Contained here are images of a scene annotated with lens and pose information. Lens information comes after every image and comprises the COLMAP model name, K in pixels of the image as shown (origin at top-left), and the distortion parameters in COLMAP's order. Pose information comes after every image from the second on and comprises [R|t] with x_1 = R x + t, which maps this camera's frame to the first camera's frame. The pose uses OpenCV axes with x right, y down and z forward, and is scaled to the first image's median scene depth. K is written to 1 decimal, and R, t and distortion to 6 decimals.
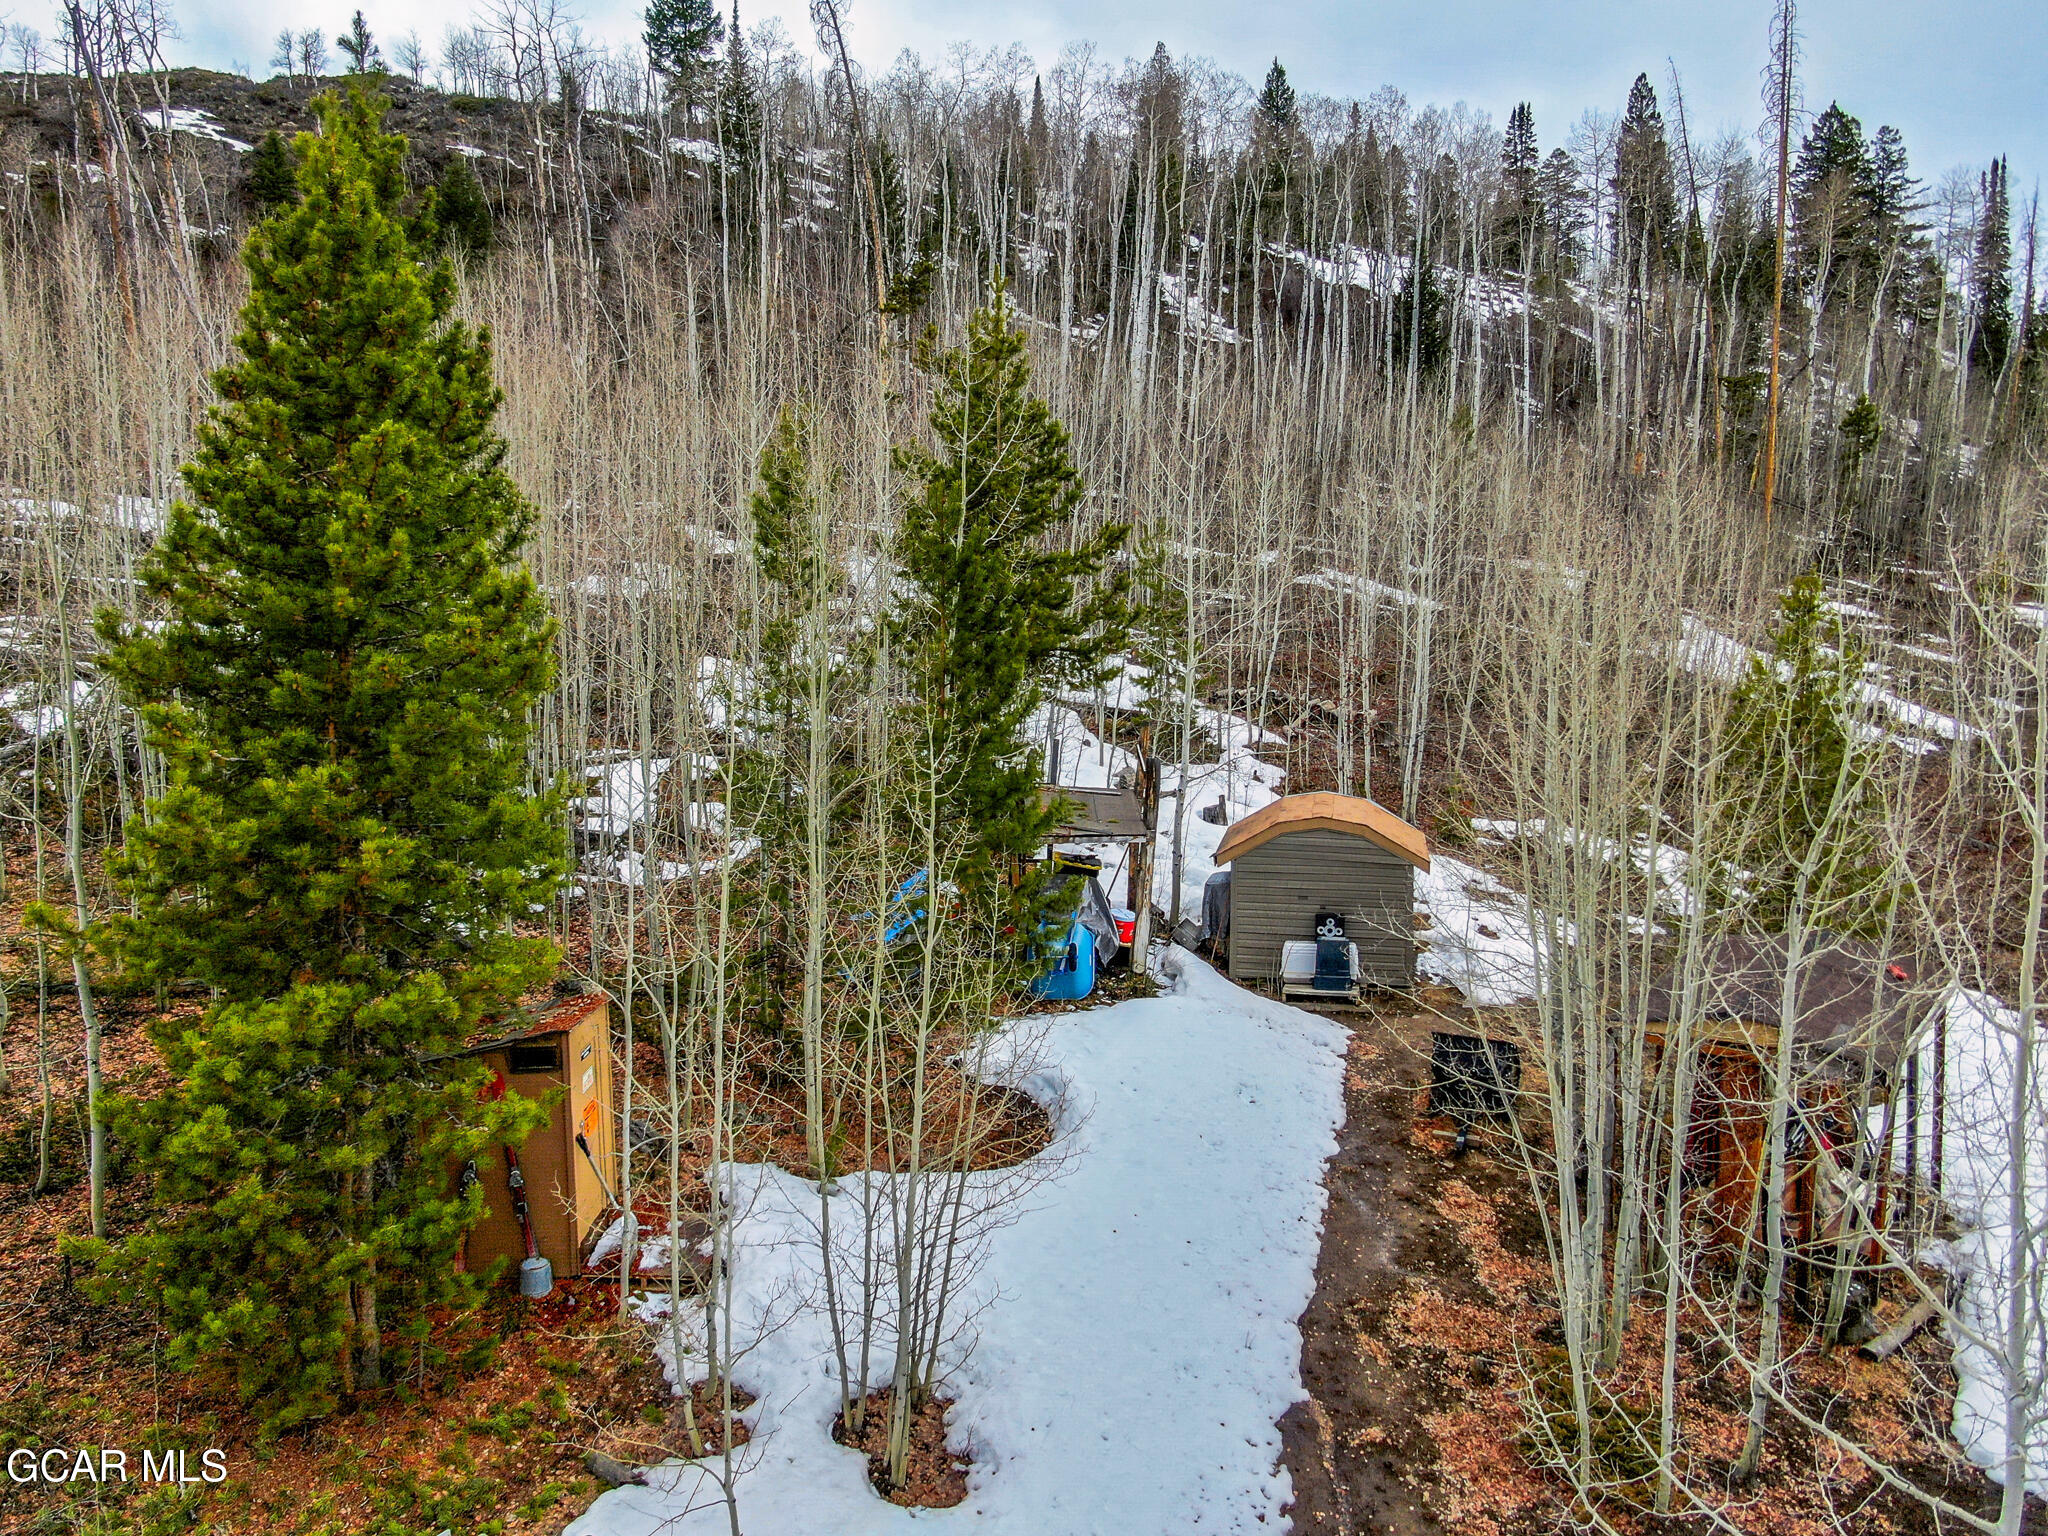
lens RADIAL K [[1484.2, 0, 1033.6], [0, 1484.2, 754.0], [0, 0, 1]] dist [-0.009132, 0.029110]
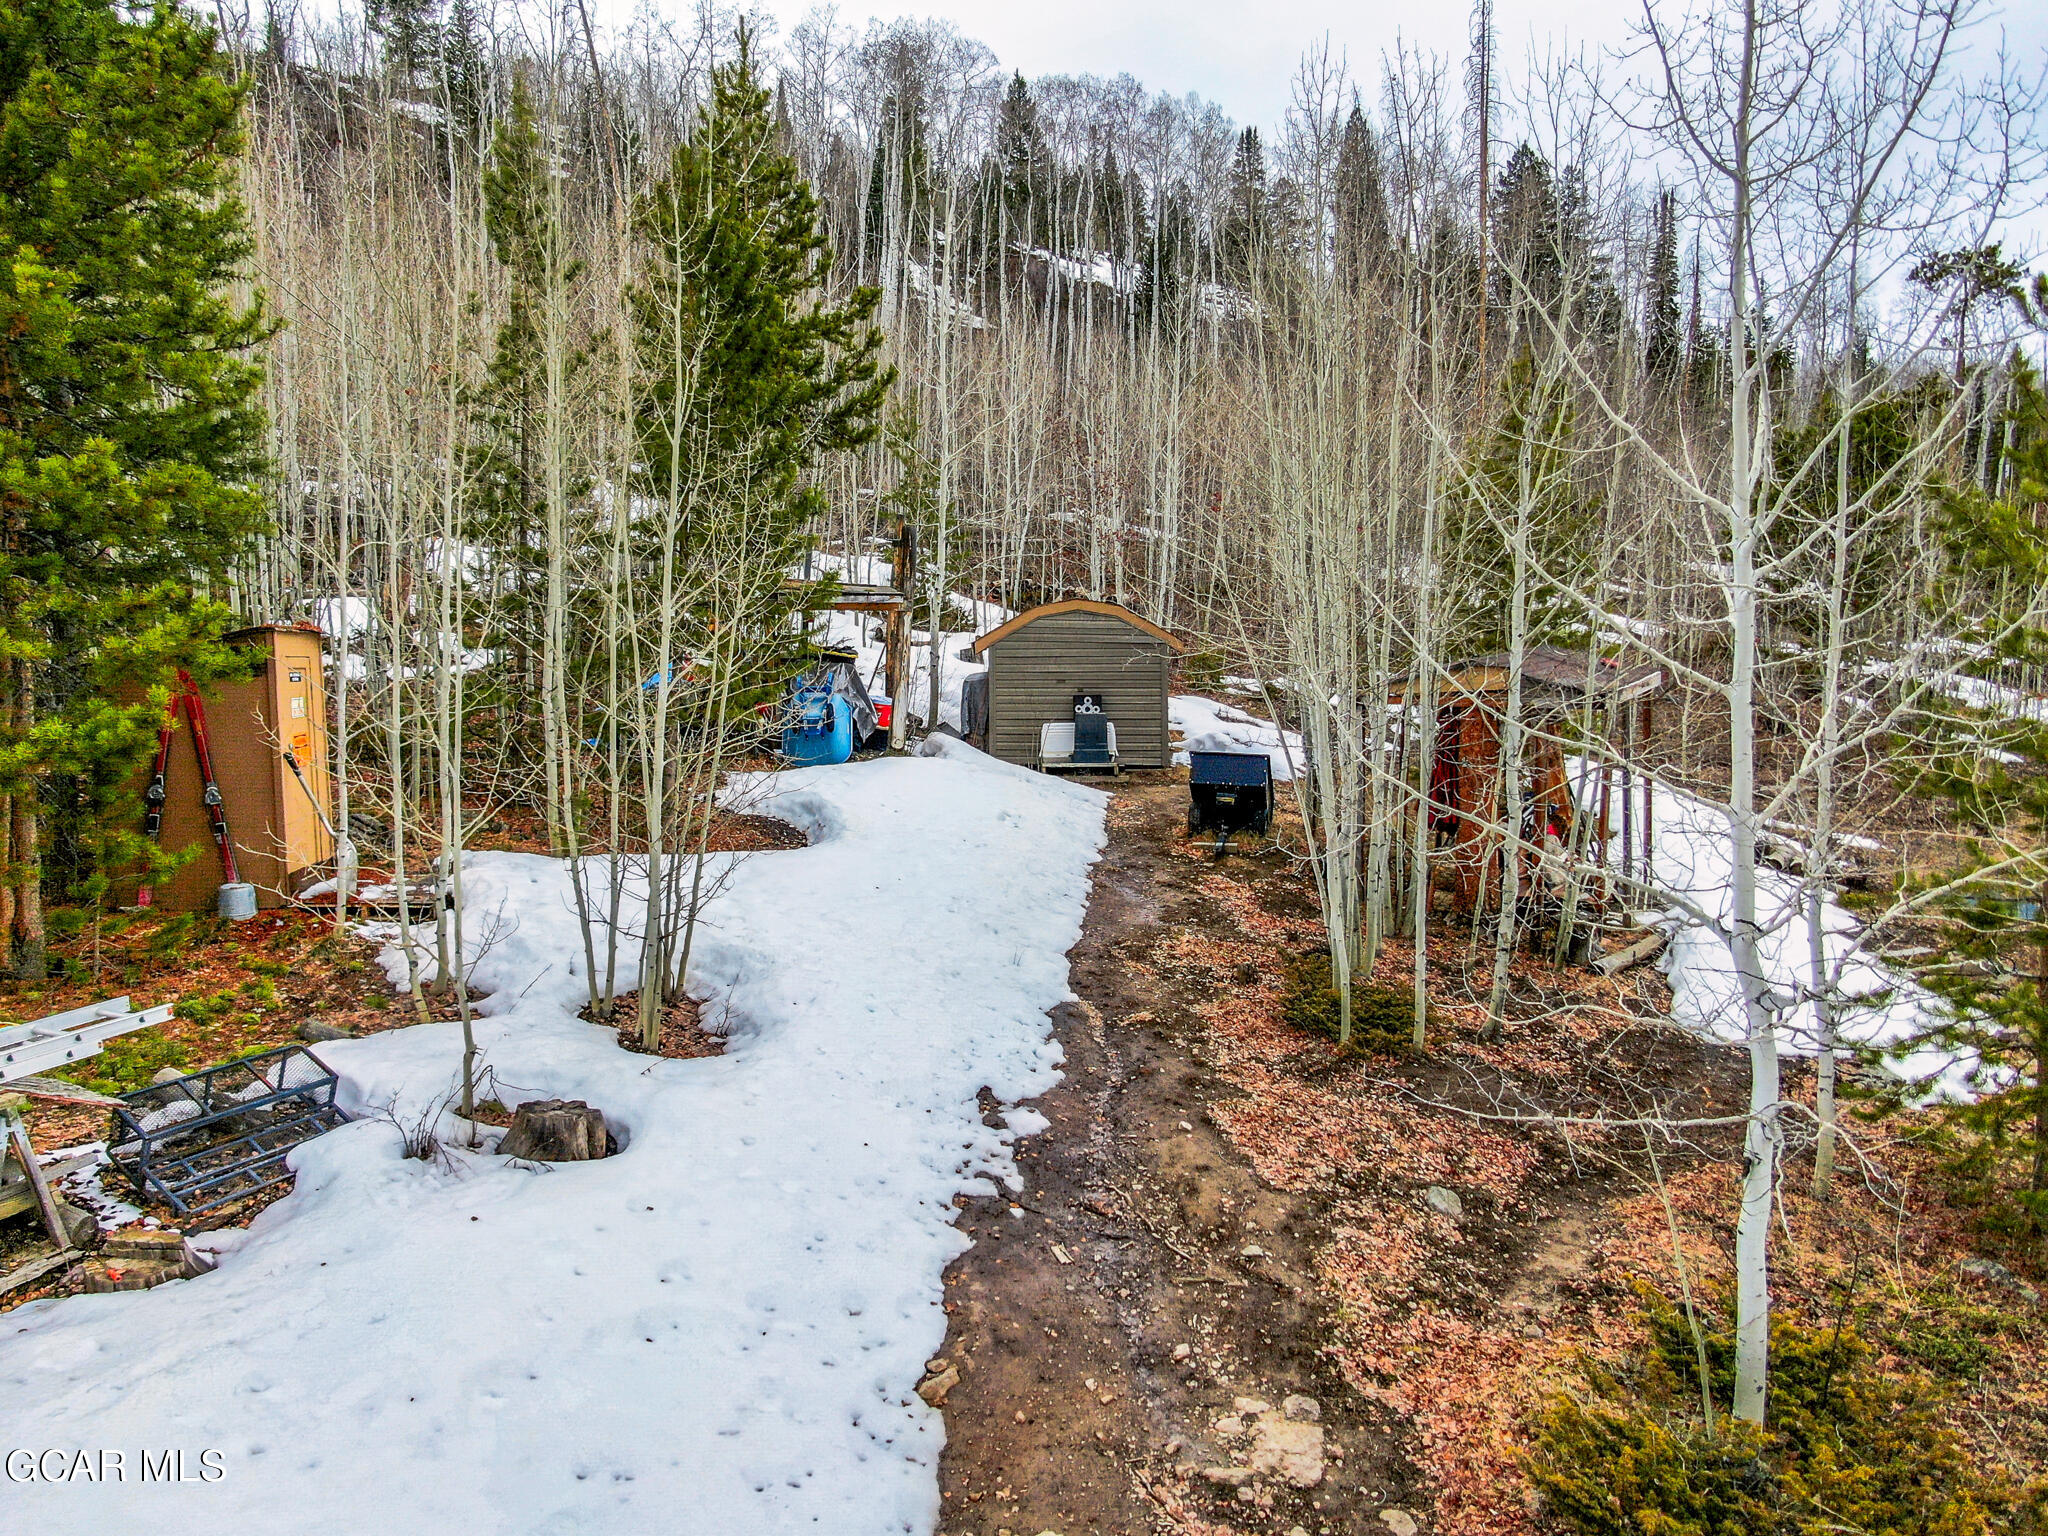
lens RADIAL K [[1484.2, 0, 1033.4], [0, 1484.2, 777.2], [0, 0, 1]] dist [-0.009132, 0.029110]
pose [[0.986323, -0.014343, 0.164201, -0.002333], [0.018711, 0.999510, -0.025086, 0.189791], [-0.163761, 0.027815, 0.986108, 0.015875]]
